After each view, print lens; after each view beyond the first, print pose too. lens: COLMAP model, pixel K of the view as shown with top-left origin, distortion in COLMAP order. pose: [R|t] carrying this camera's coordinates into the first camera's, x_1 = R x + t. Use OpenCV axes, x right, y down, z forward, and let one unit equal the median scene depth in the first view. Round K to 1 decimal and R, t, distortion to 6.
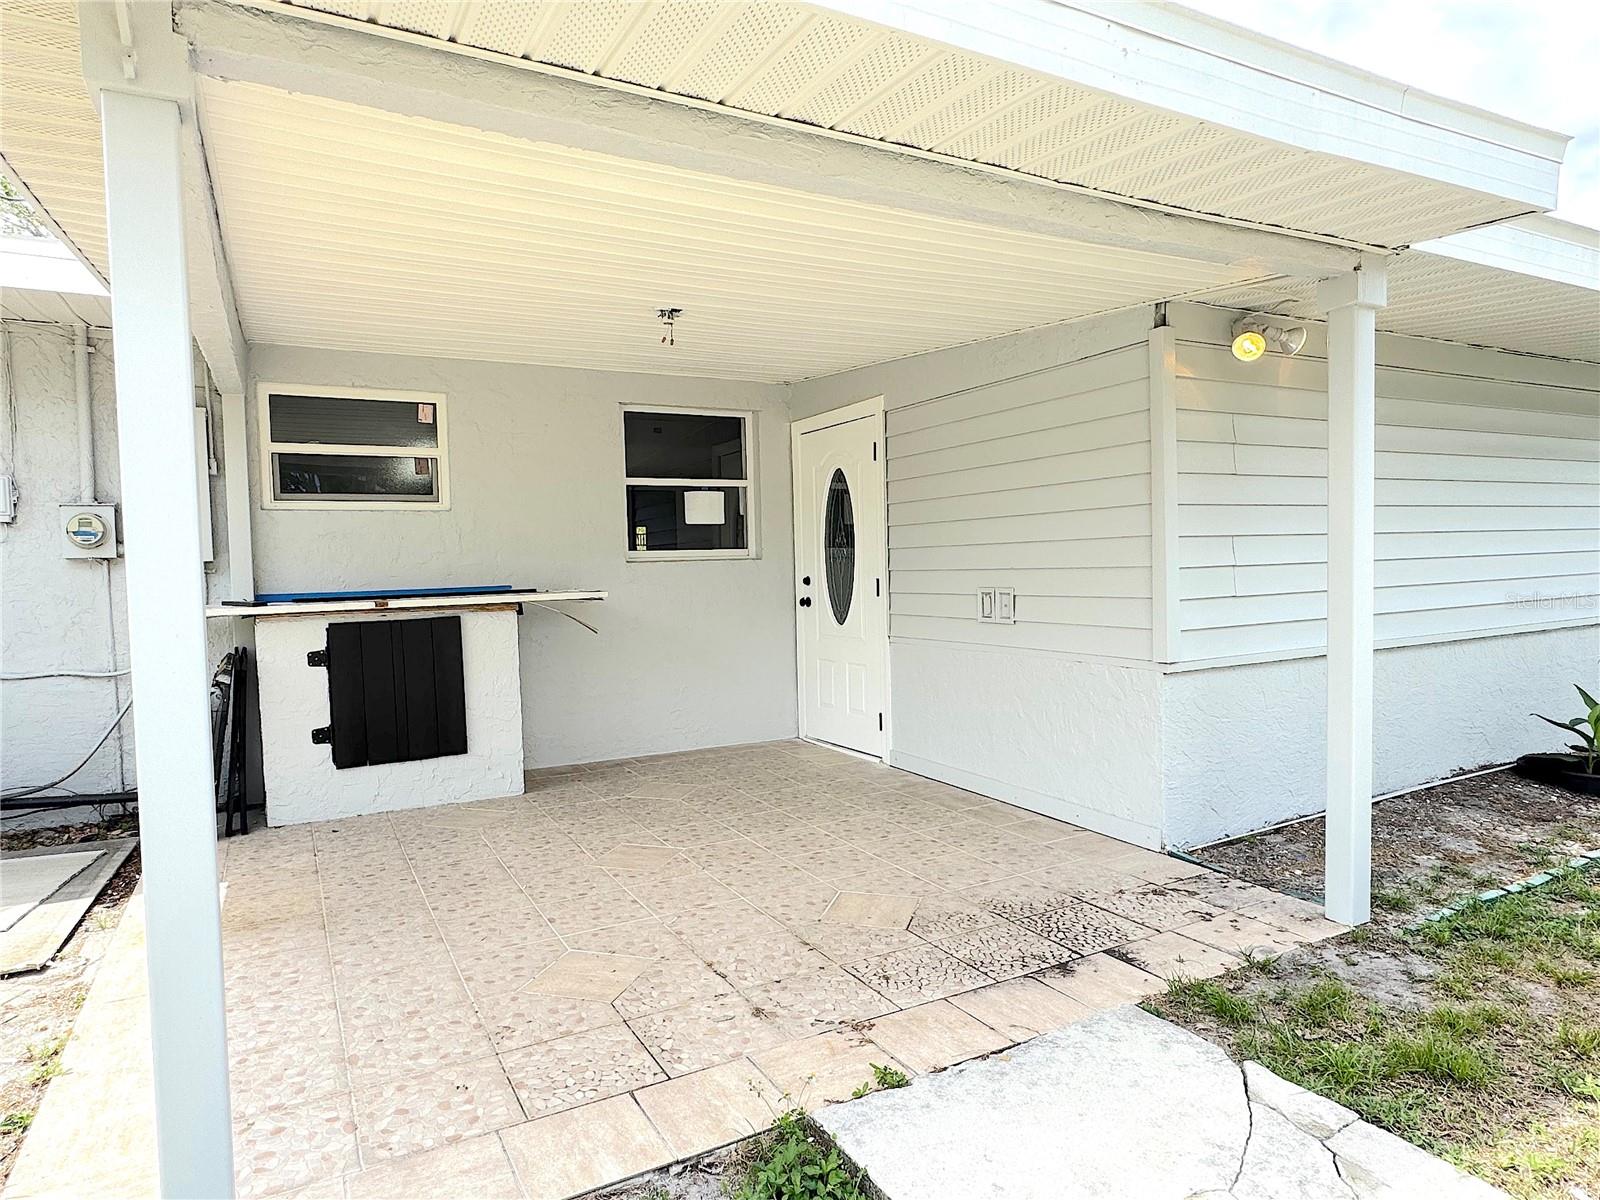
lens RADIAL K [[977.5, 0, 800.0], [0, 977.5, 600.0], [0, 0, 1]] dist [0.007959, 0.001704]
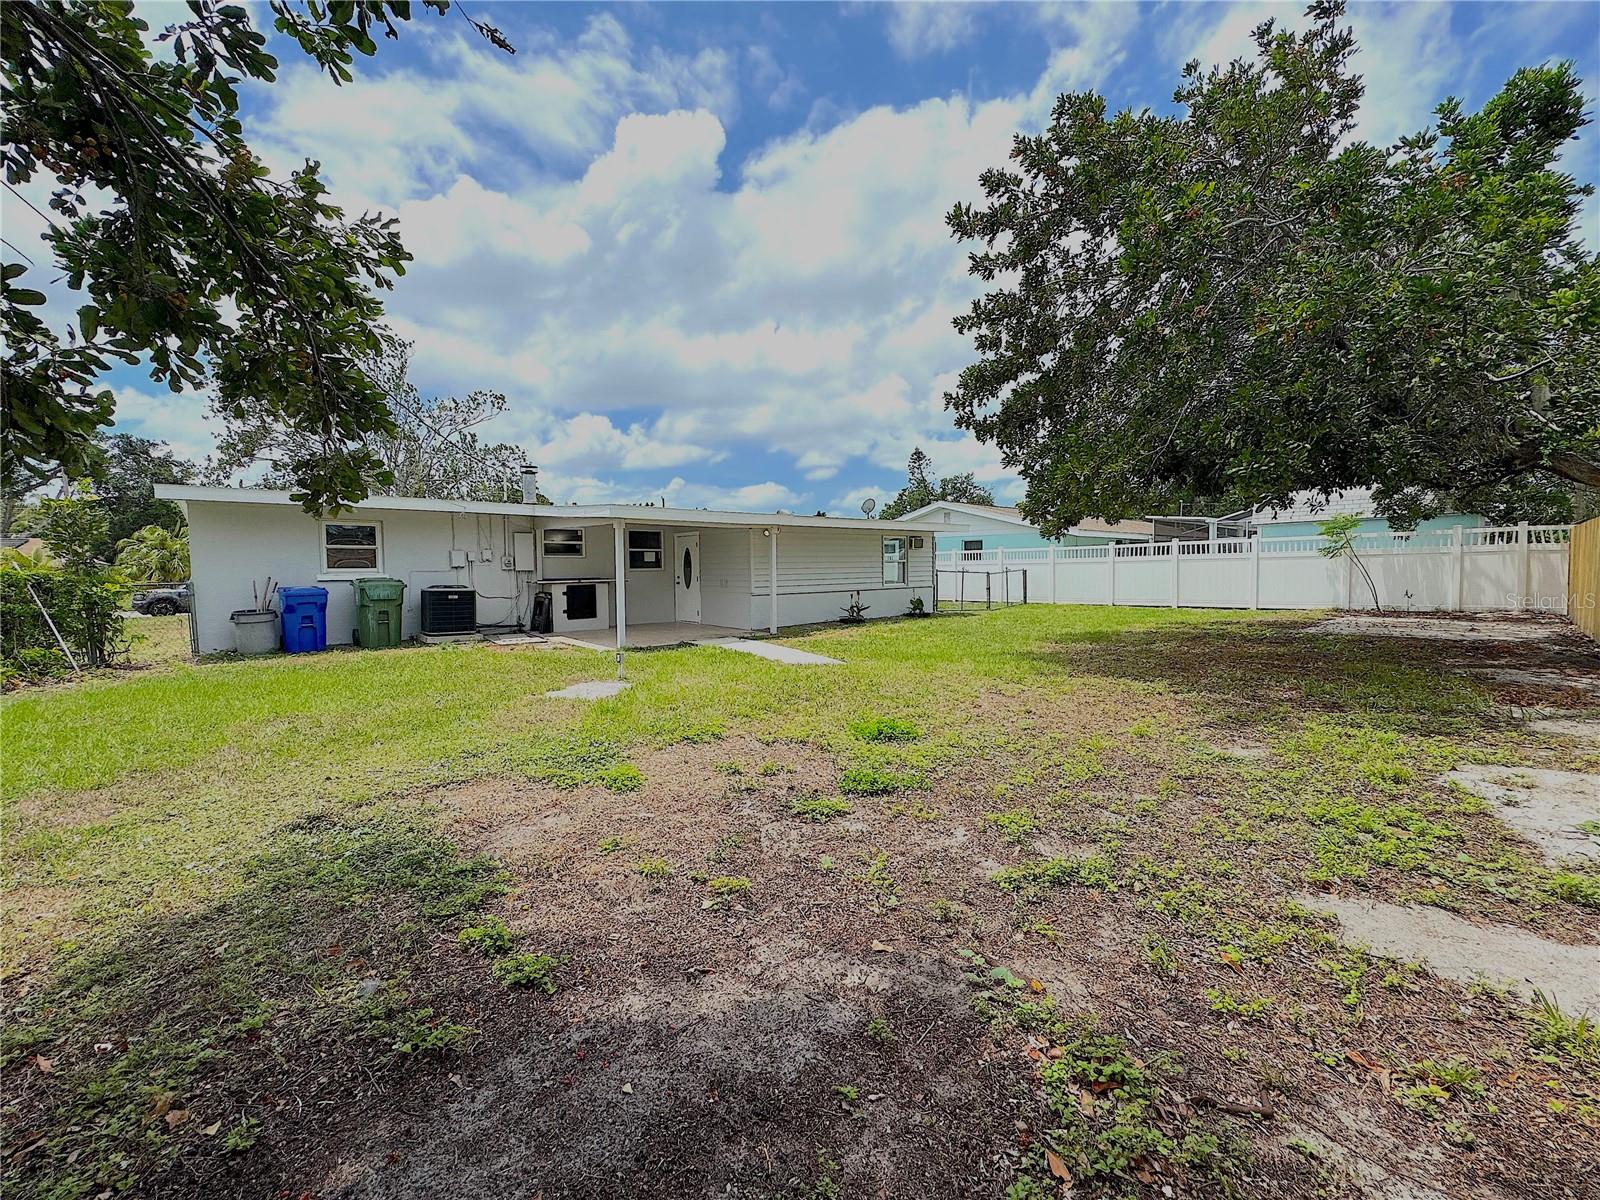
lens RADIAL K [[637.8, 0, 799.1], [0, 637.8, 599.9], [0, 0, 1]] dist [-0.001986, 0.000316]
pose [[0.976782, 0.005206, 0.214173, -0.079212], [-0.006497, 0.999965, 0.005323, 0.061025], [-0.214138, -0.006591, 0.976781, -1.797456]]
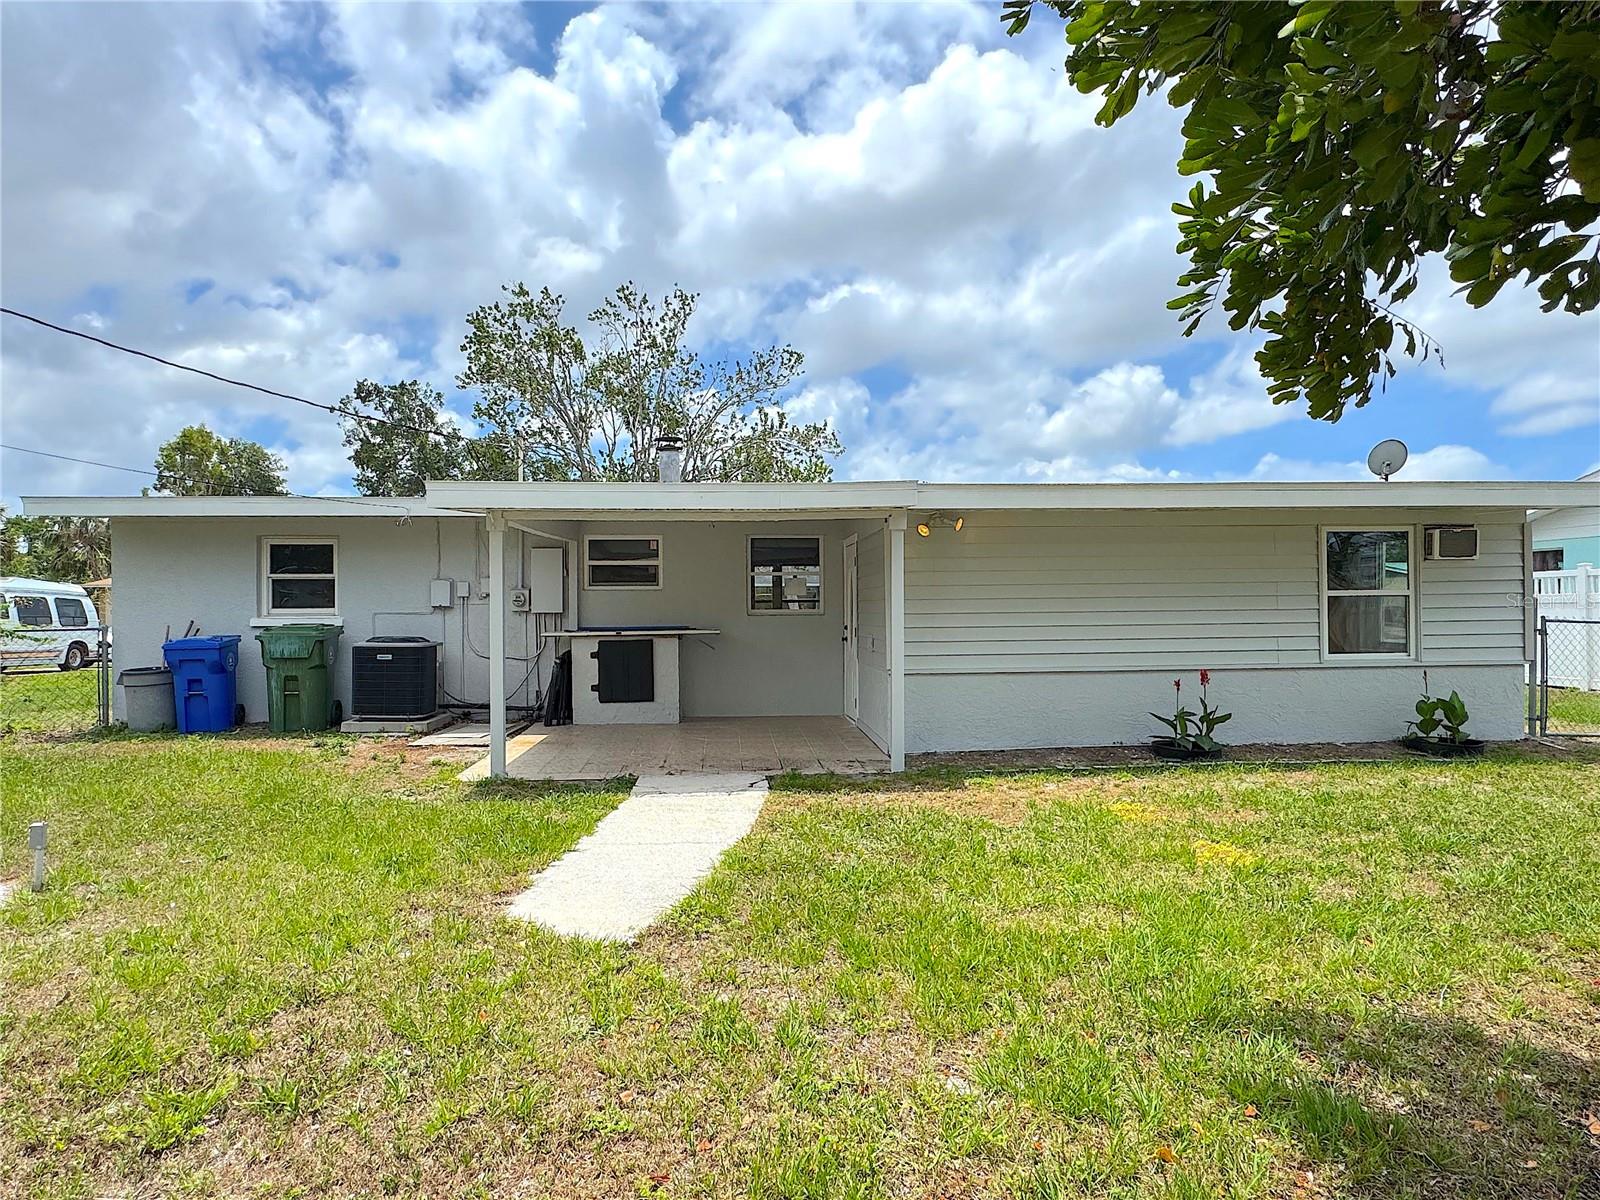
lens RADIAL K [[977.5, 0, 800.0], [0, 977.5, 600.0], [0, 0, 1]] dist [0.007959, 0.001704]
pose [[0.911584, 0.016655, -0.410776, 0.846740], [-0.033450, 0.998871, -0.033731, -0.009179], [0.409750, 0.044489, 0.911112, -0.871656]]
